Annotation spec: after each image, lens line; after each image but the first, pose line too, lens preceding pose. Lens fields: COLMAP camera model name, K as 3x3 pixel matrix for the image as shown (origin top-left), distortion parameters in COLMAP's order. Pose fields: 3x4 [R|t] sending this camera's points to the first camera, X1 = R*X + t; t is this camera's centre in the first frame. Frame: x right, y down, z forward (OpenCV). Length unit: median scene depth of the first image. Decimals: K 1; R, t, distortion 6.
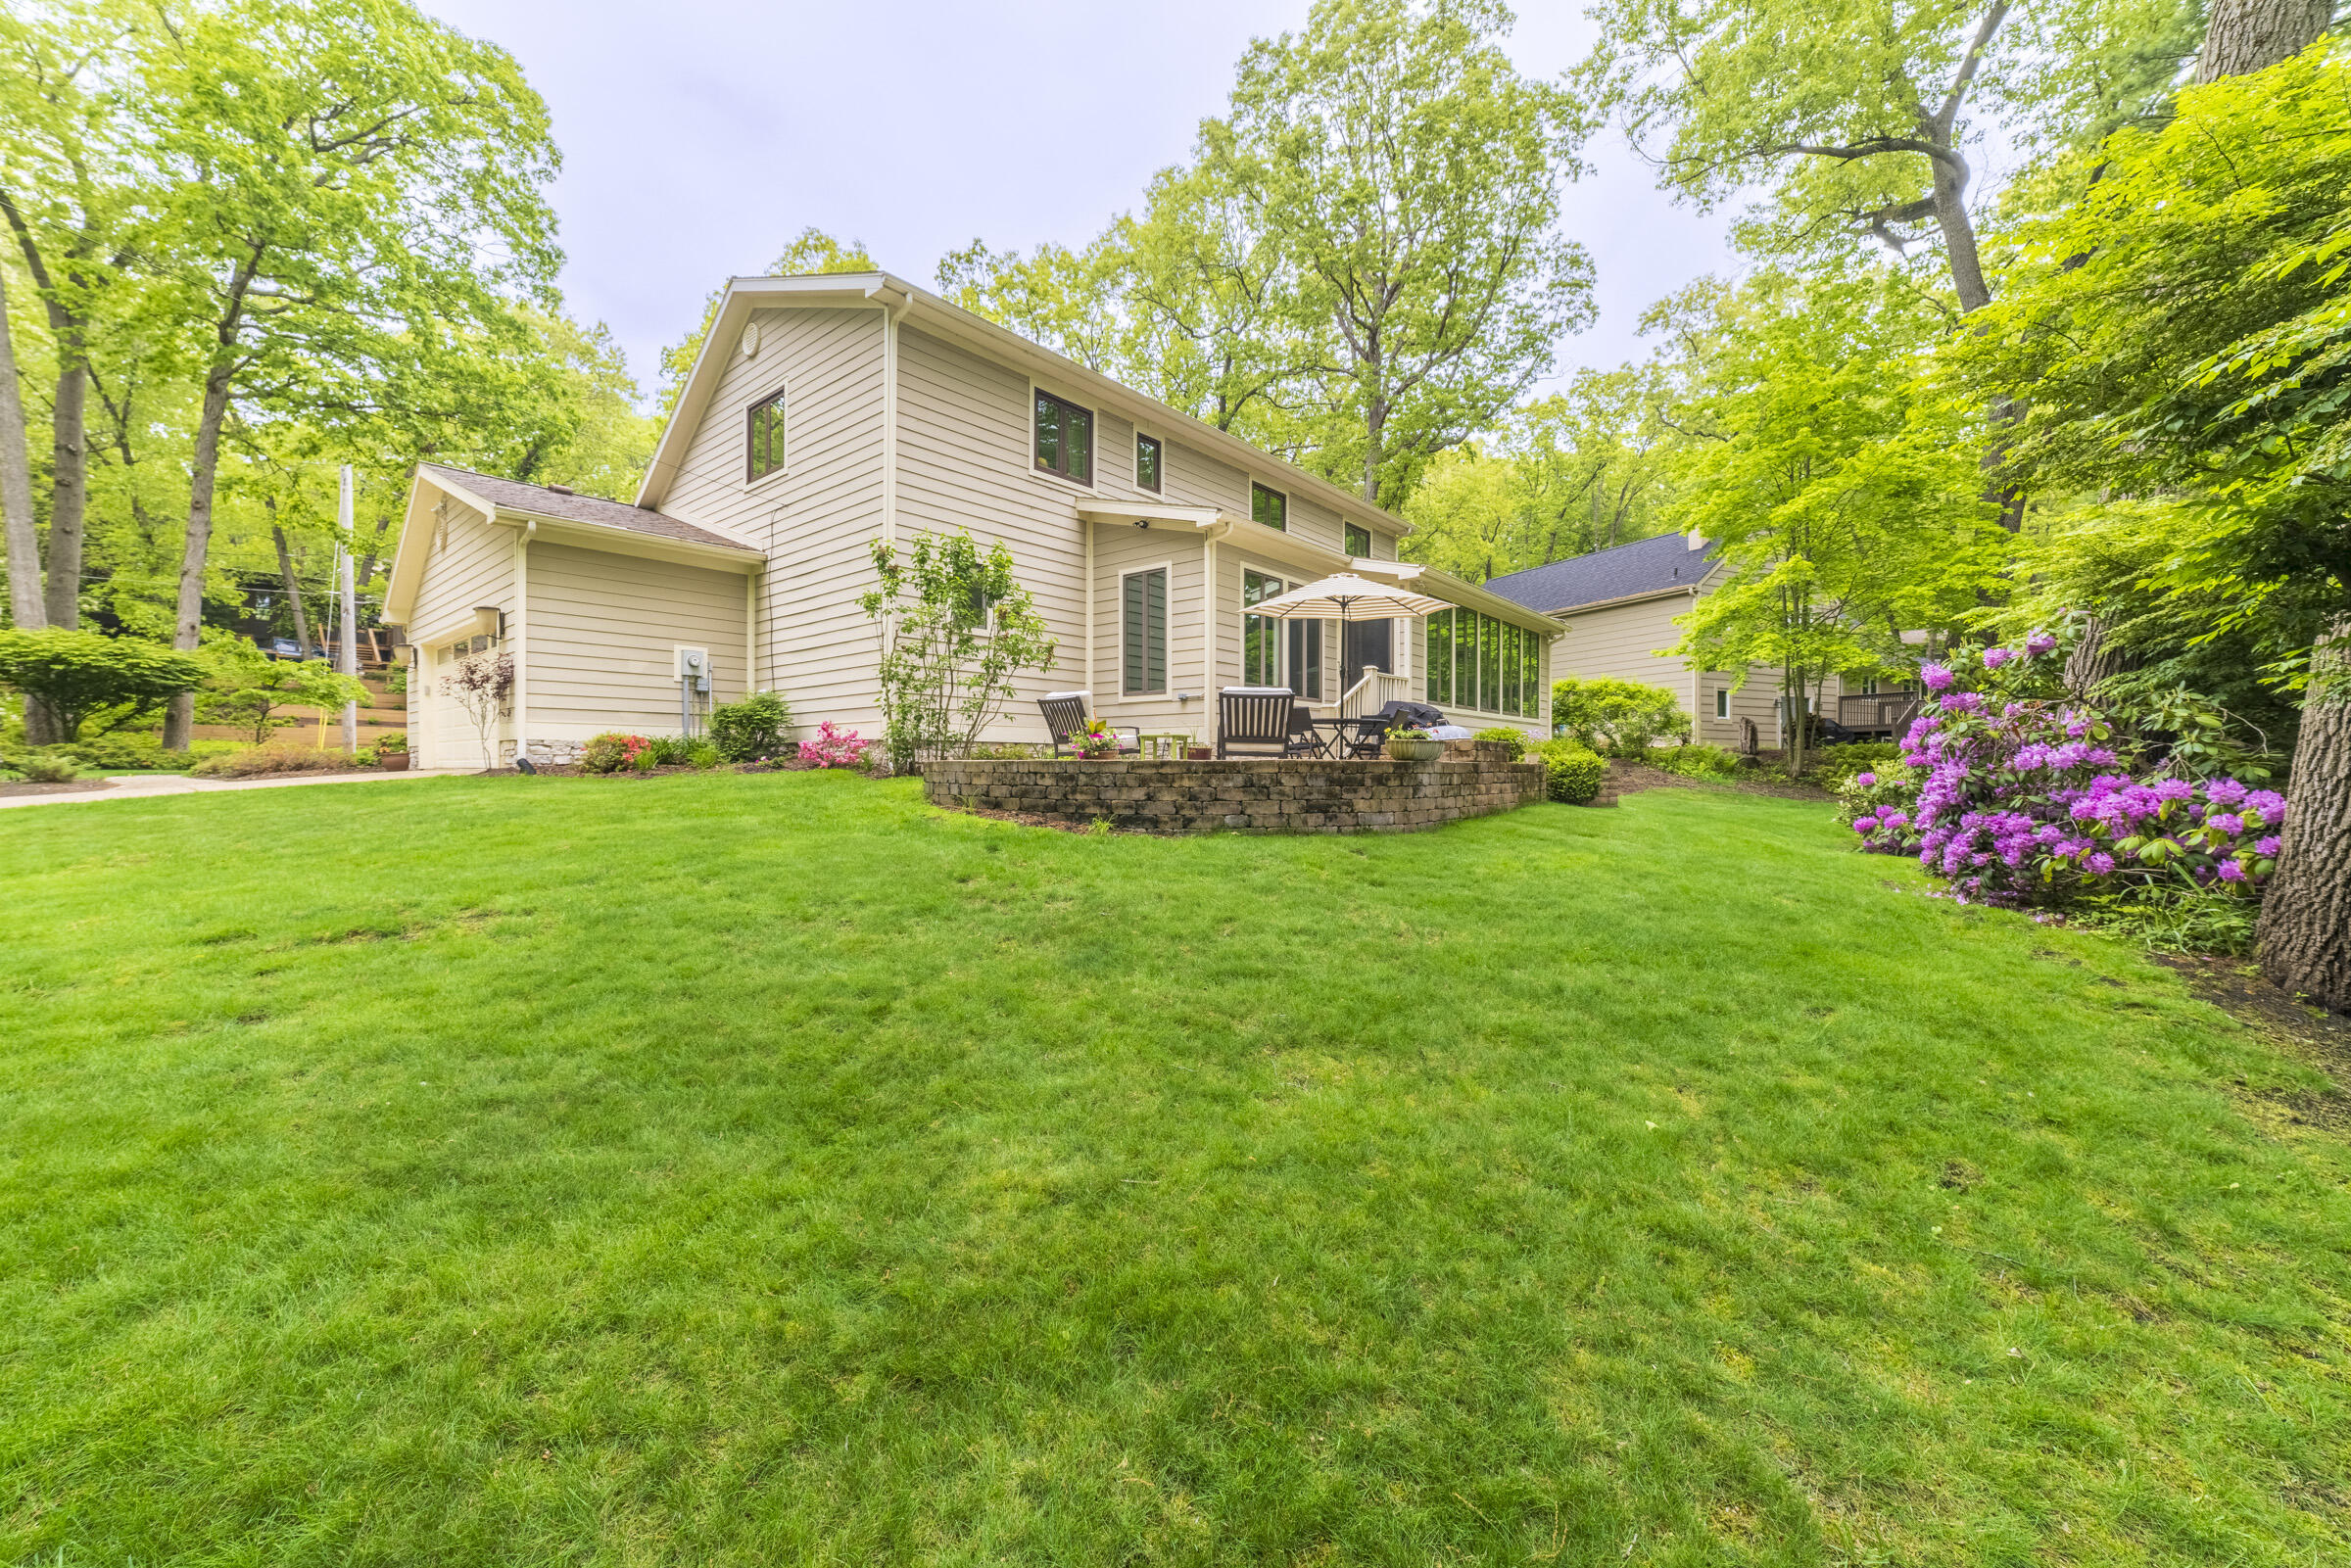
lens RADIAL K [[898.2, 0, 1170.8], [0, 898.2, 768.2], [0, 0, 1]] dist [-0.003109, -0.000012]
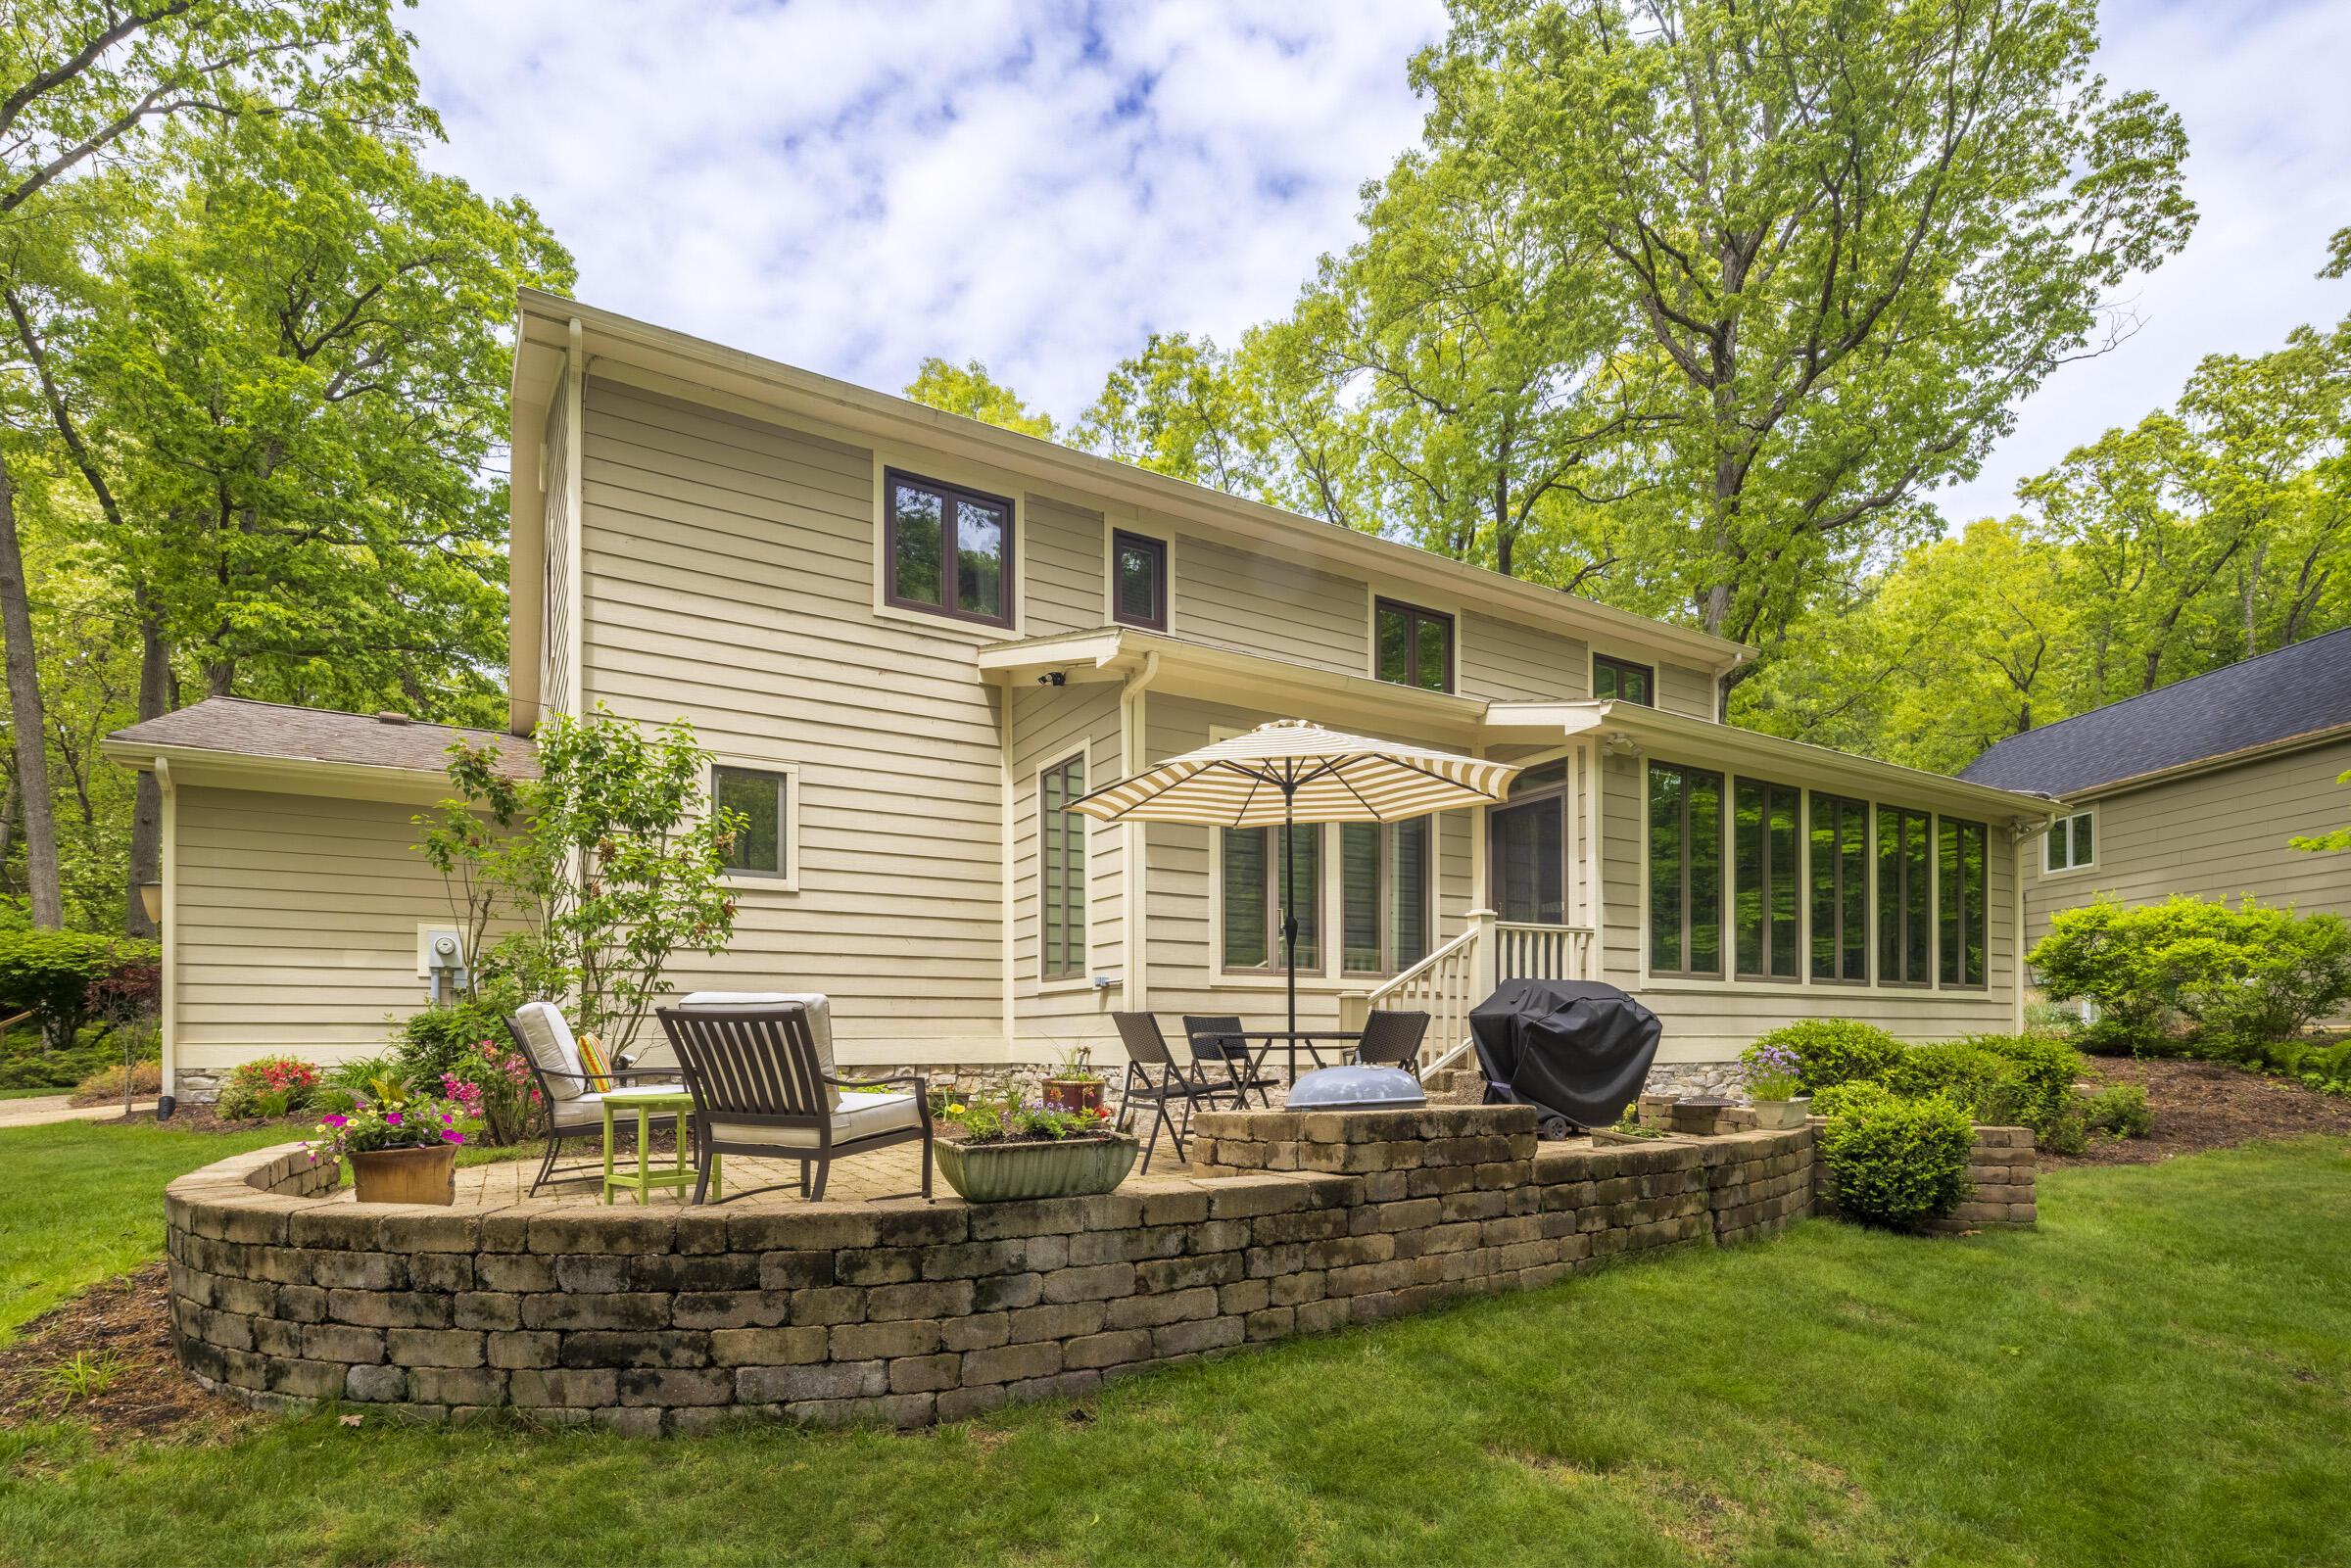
lens RADIAL K [[1144.2, 0, 1175.2], [0, 1144.2, 1043.8], [0, 0, 1]] dist [0.006288, -0.000455]
pose [[0.945443, -0.006016, -0.325731, 0.258076], [0.005704, 0.999982, -0.001912, -0.036674], [0.325737, -0.000050, 0.945460, 0.321964]]
